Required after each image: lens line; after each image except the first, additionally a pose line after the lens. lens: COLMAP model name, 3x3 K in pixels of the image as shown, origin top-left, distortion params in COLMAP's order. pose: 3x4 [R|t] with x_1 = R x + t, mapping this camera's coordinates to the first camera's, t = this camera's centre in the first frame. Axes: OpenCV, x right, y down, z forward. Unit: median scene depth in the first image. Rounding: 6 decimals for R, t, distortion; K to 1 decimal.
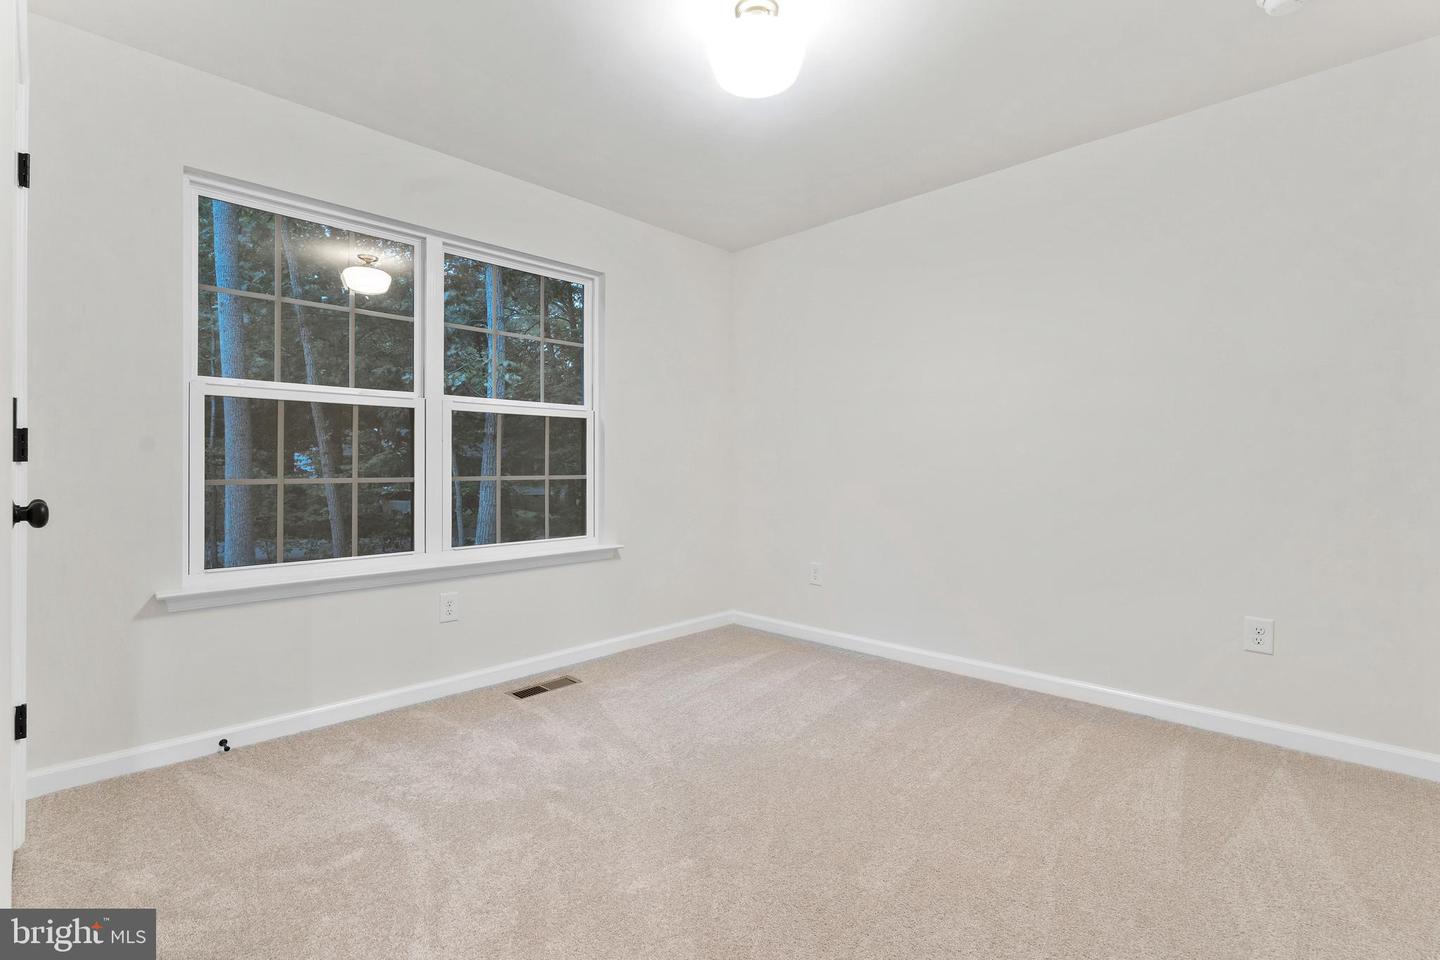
lens RADIAL K [[669.6, 0, 720.7], [0, 669.6, 457.8], [0, 0, 1]] dist [0.002018, 0.000714]
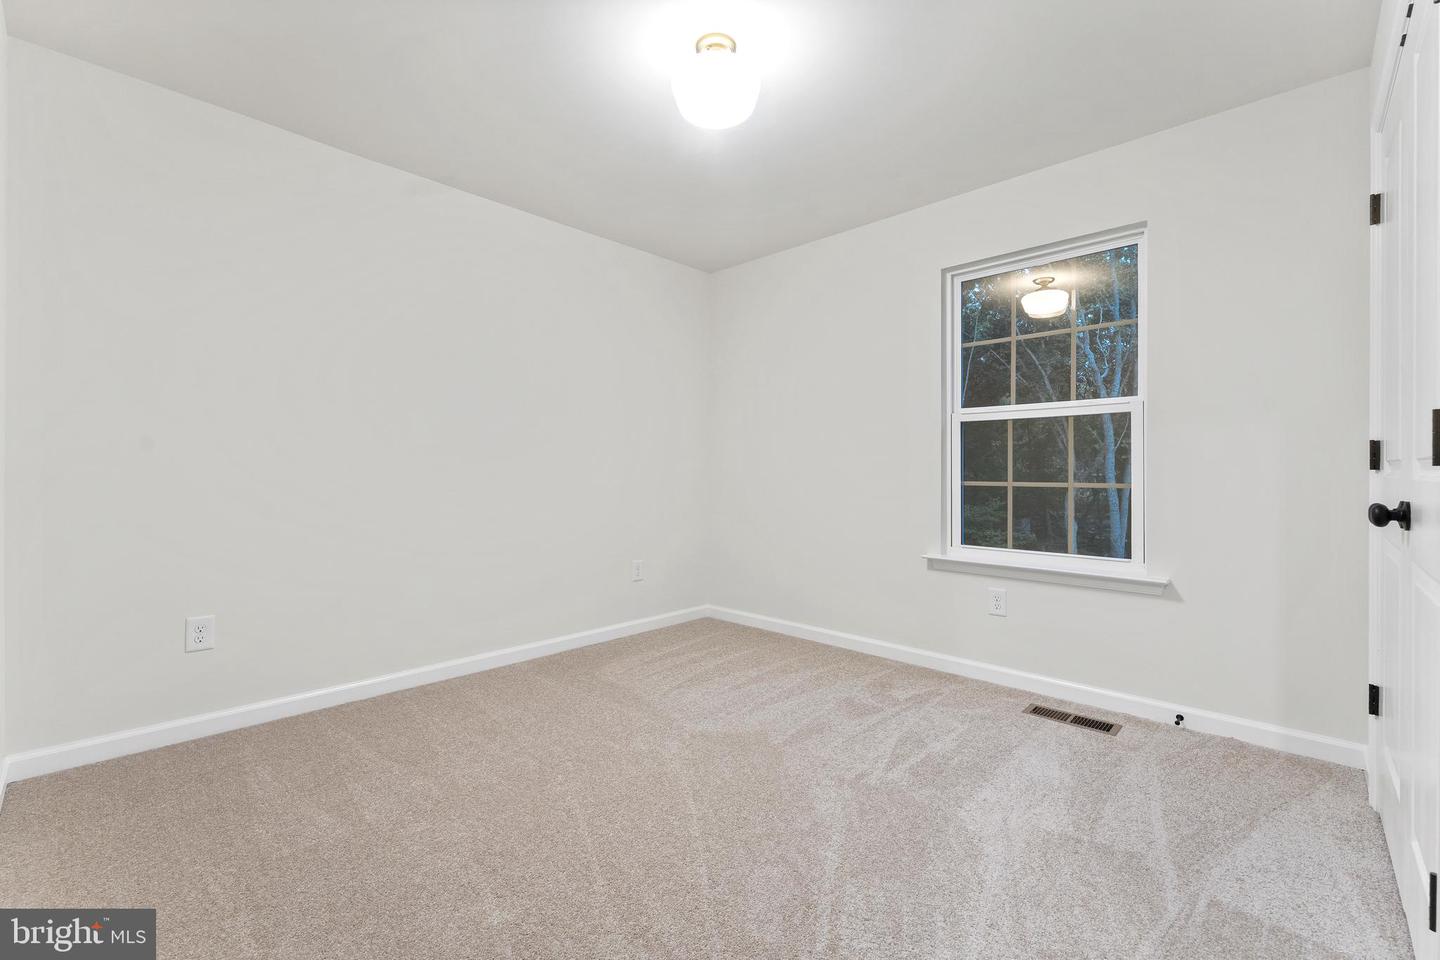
lens RADIAL K [[589.7, 0, 723.0], [0, 589.7, 487.5], [0, 0, 1]] dist [-0.000135, -0.000044]
pose [[0.029468, 0.030656, -0.999096, 0.488298], [0.009564, 0.999475, 0.030950, 0.003720], [0.999520, -0.010468, 0.029160, 0.496429]]
